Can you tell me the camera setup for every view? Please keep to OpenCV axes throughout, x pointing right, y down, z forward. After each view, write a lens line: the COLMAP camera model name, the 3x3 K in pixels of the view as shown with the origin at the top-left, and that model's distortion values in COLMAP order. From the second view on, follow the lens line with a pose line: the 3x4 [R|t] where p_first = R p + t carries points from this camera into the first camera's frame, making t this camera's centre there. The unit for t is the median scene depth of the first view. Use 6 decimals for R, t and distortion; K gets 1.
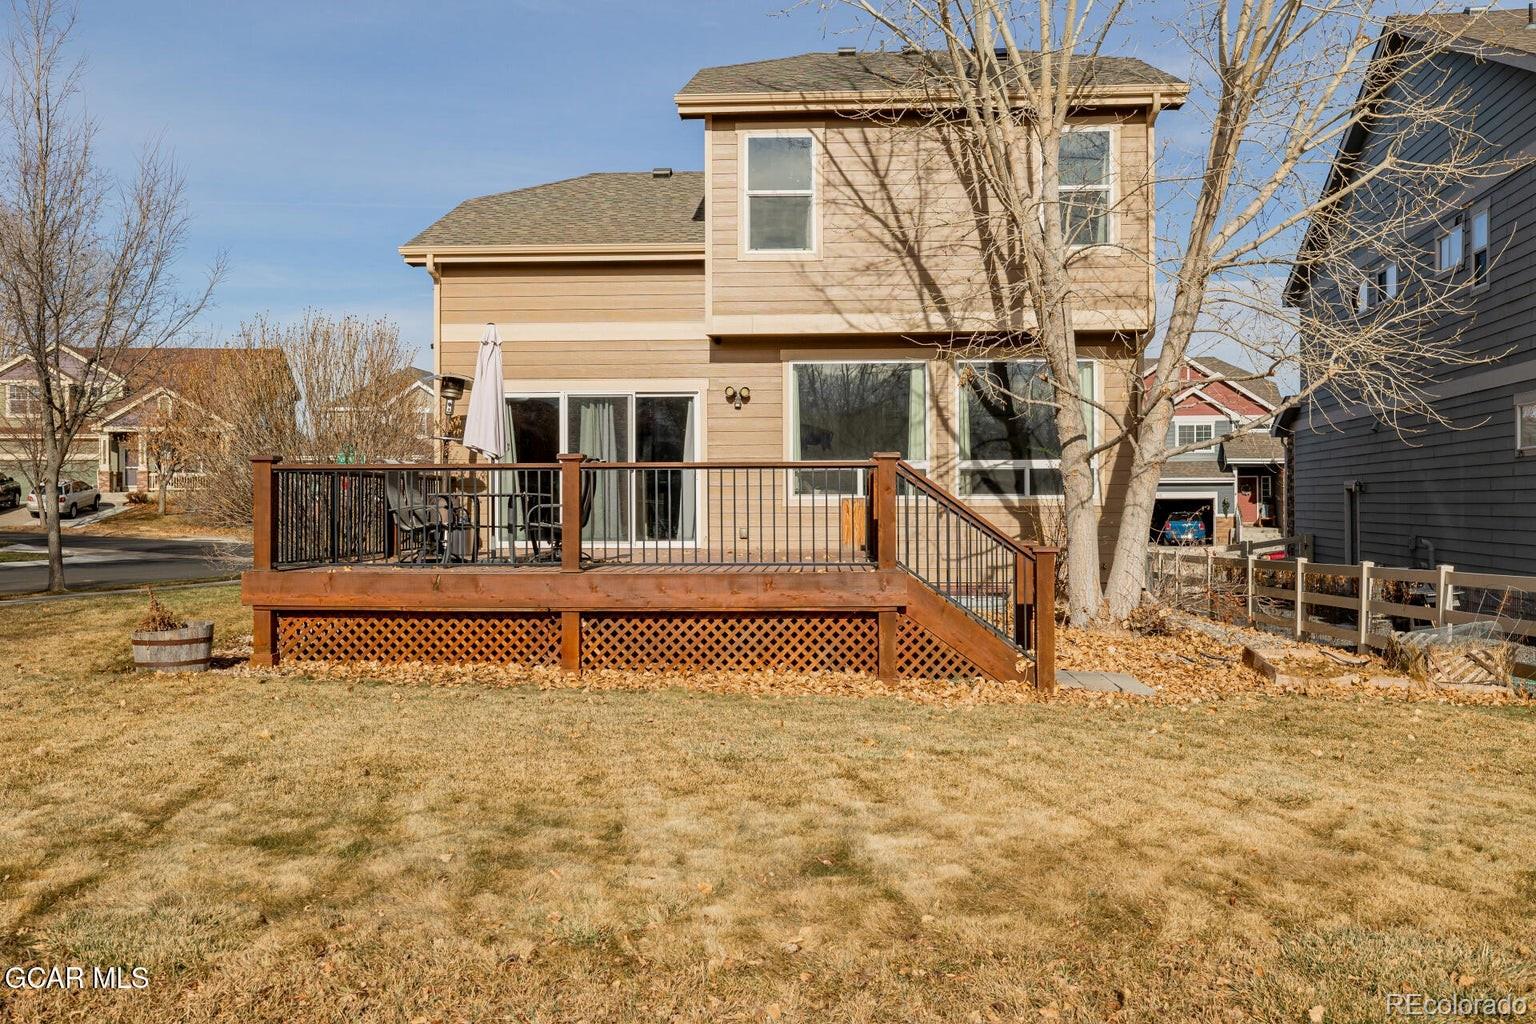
lens RADIAL K [[1364.4, 0, 768.0], [0, 1364.4, 512.0], [0, 0, 1]] dist [0.000045, 0.004666]
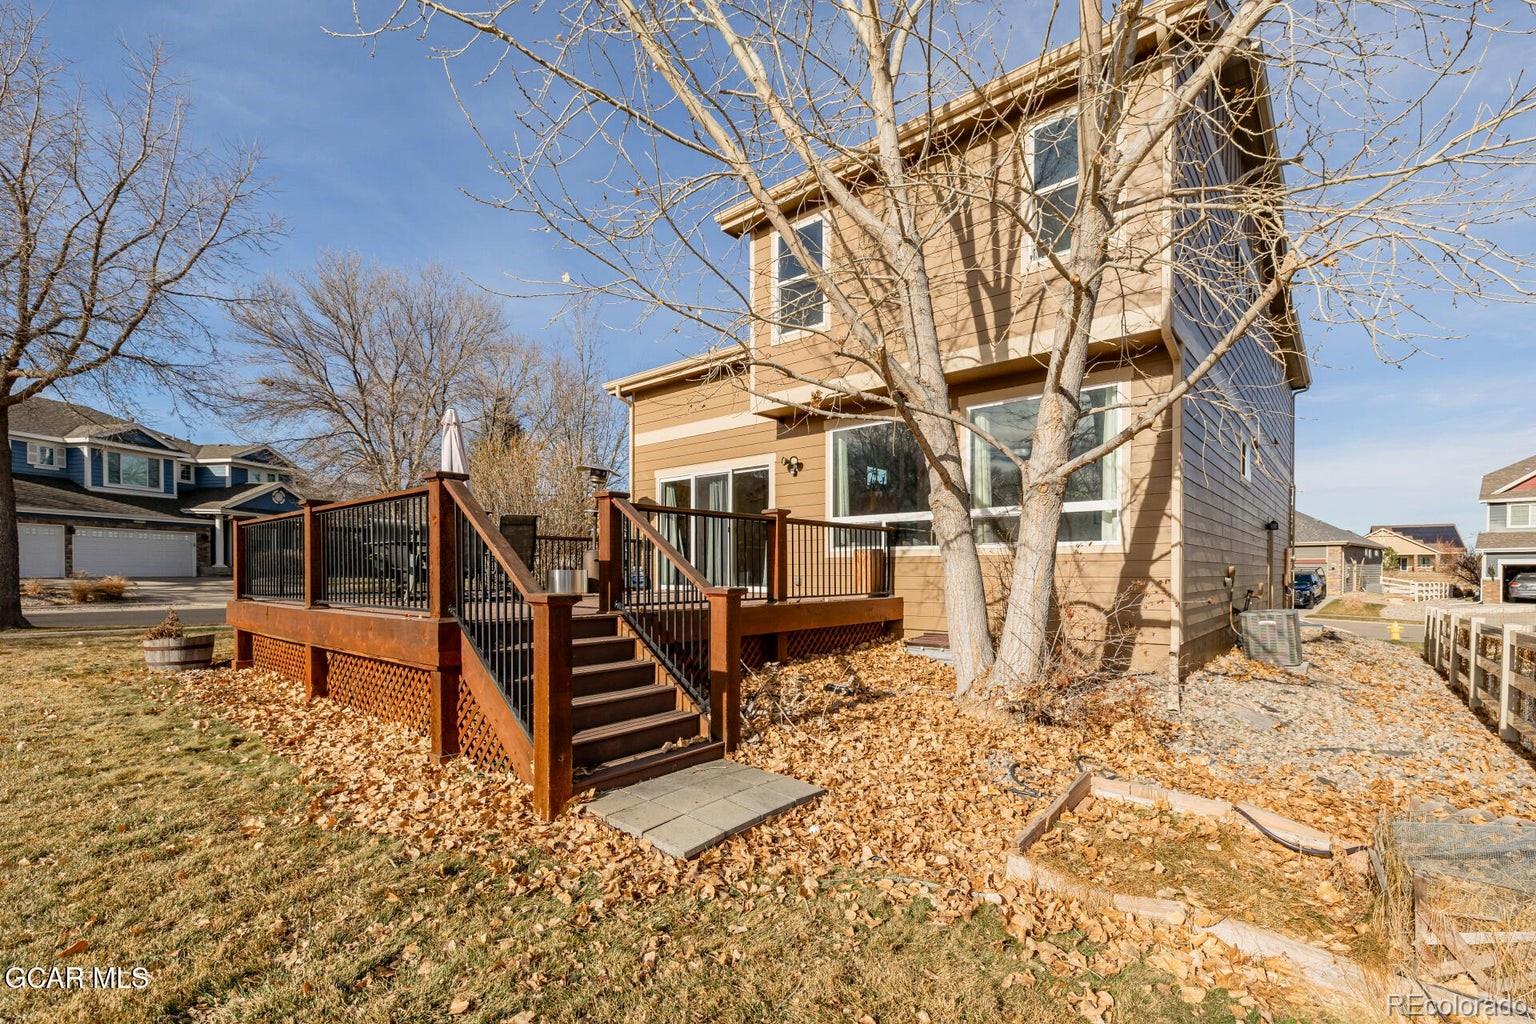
lens RADIAL K [[677.8, 0, 772.9], [0, 677.8, 580.7], [0, 0, 1]] dist [0.000691, 0.000581]
pose [[0.811152, 0.009597, -0.584757, 0.322774], [-0.005241, 0.999944, 0.009141, 0.010650], [0.584812, -0.004350, 0.811157, 0.536147]]
